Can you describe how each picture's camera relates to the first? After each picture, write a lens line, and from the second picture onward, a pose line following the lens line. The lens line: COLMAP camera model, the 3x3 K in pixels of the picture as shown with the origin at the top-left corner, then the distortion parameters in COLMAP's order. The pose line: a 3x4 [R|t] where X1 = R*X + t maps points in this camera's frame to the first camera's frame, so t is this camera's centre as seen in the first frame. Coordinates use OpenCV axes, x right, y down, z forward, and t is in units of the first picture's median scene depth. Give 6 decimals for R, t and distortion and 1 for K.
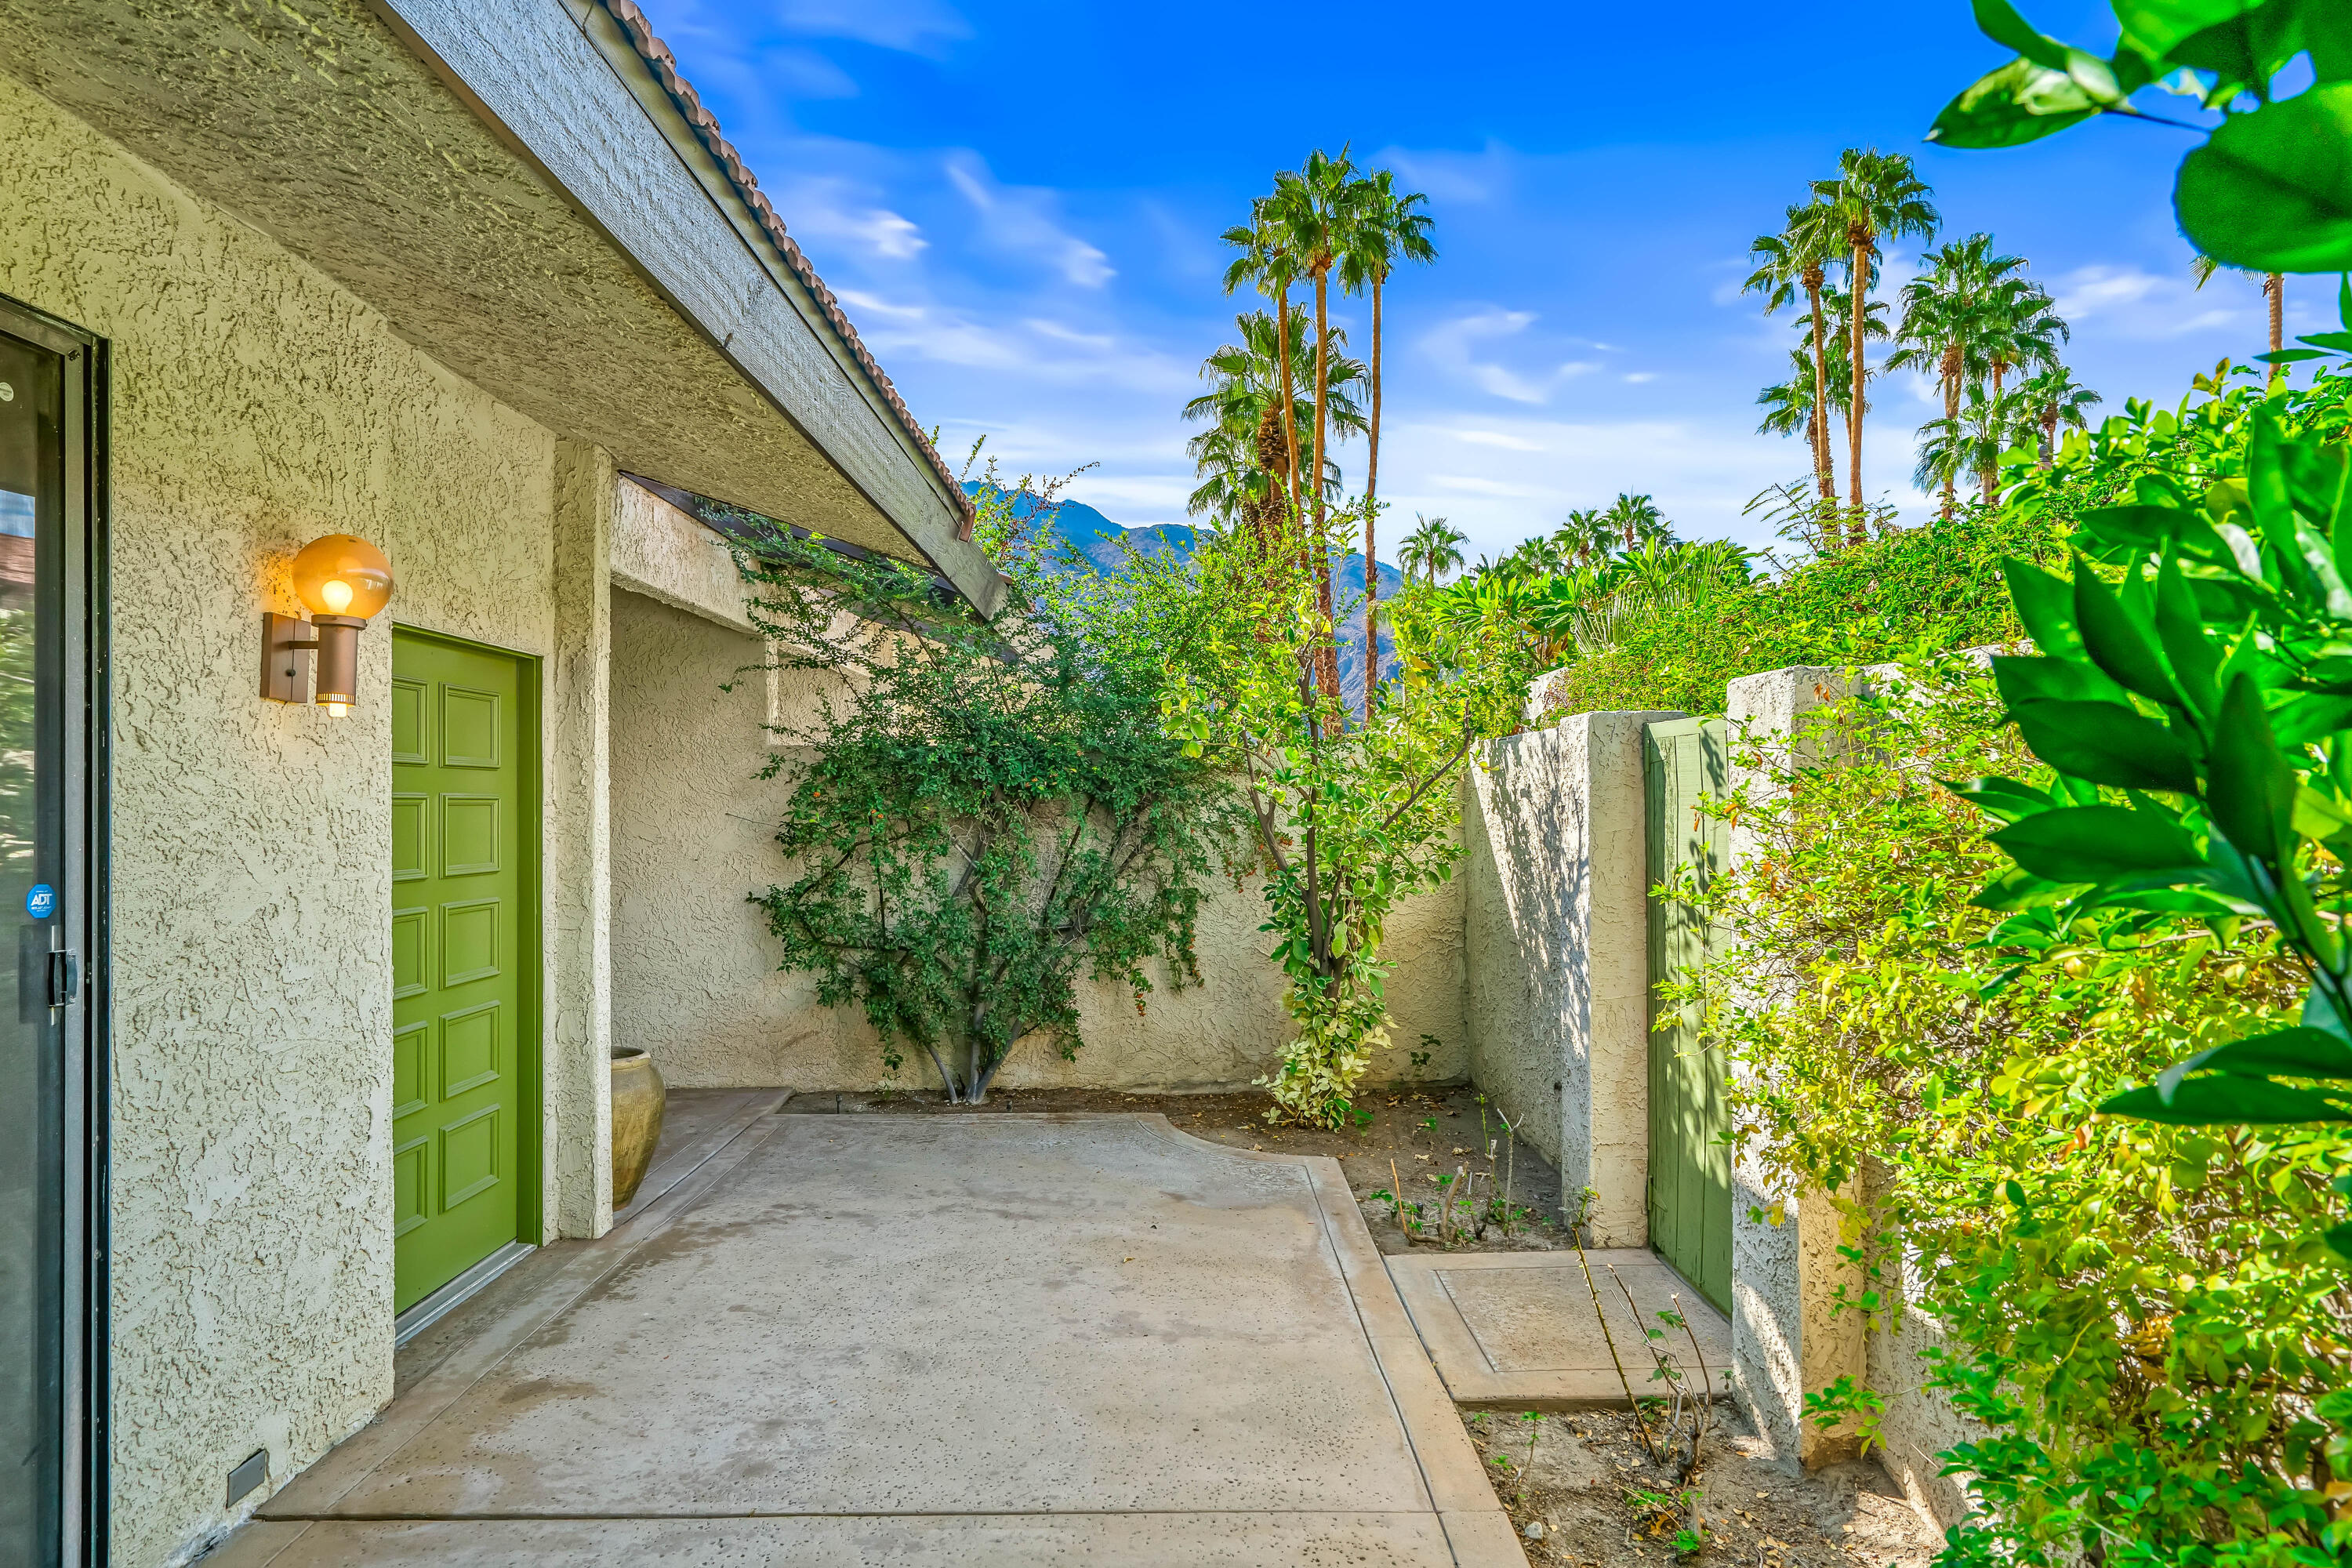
lens RADIAL K [[1289.8, 0, 1181.3], [0, 1289.8, 802.9], [0, 0, 1]] dist [0.000258, 0.004432]
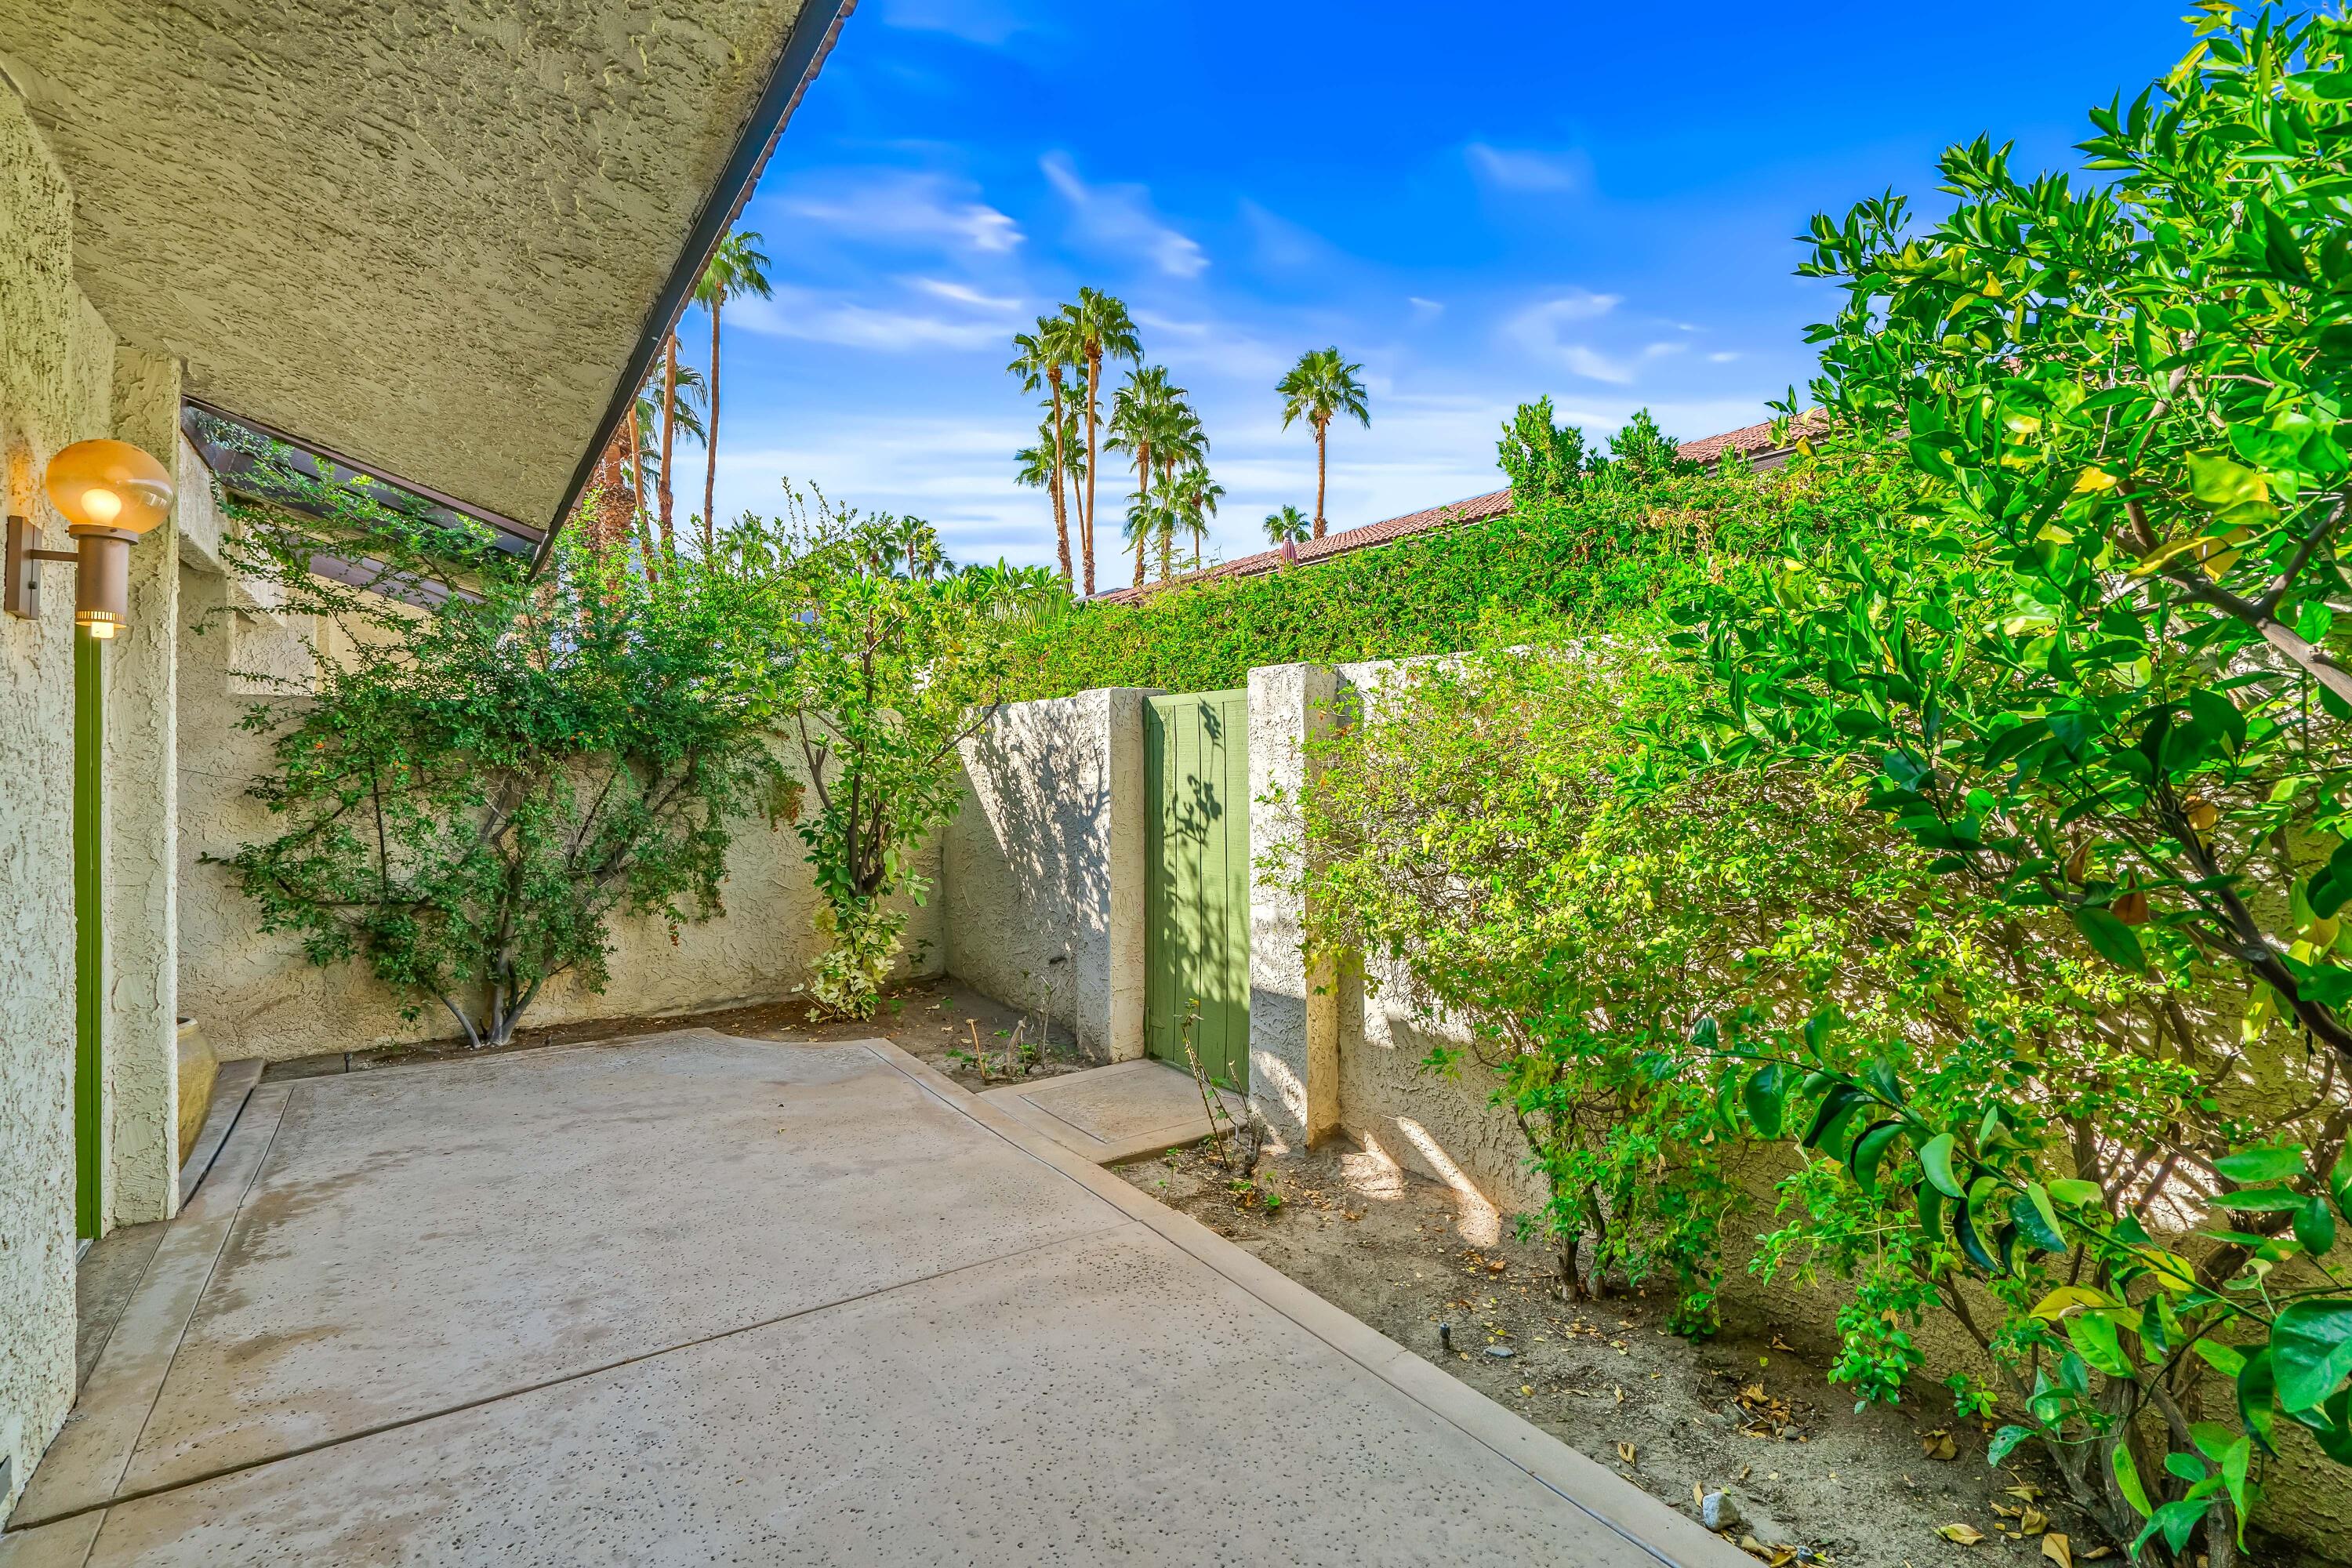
lens RADIAL K [[1090.0, 0, 1165.6], [0, 1090.0, 779.4], [0, 0, 1]] dist [-0.014321, 0.002360]
pose [[0.834548, -0.008963, 0.550863, -0.196794], [0.004141, 0.999941, 0.009996, 0.012954], [-0.550920, -0.006061, 0.834536, -0.023737]]
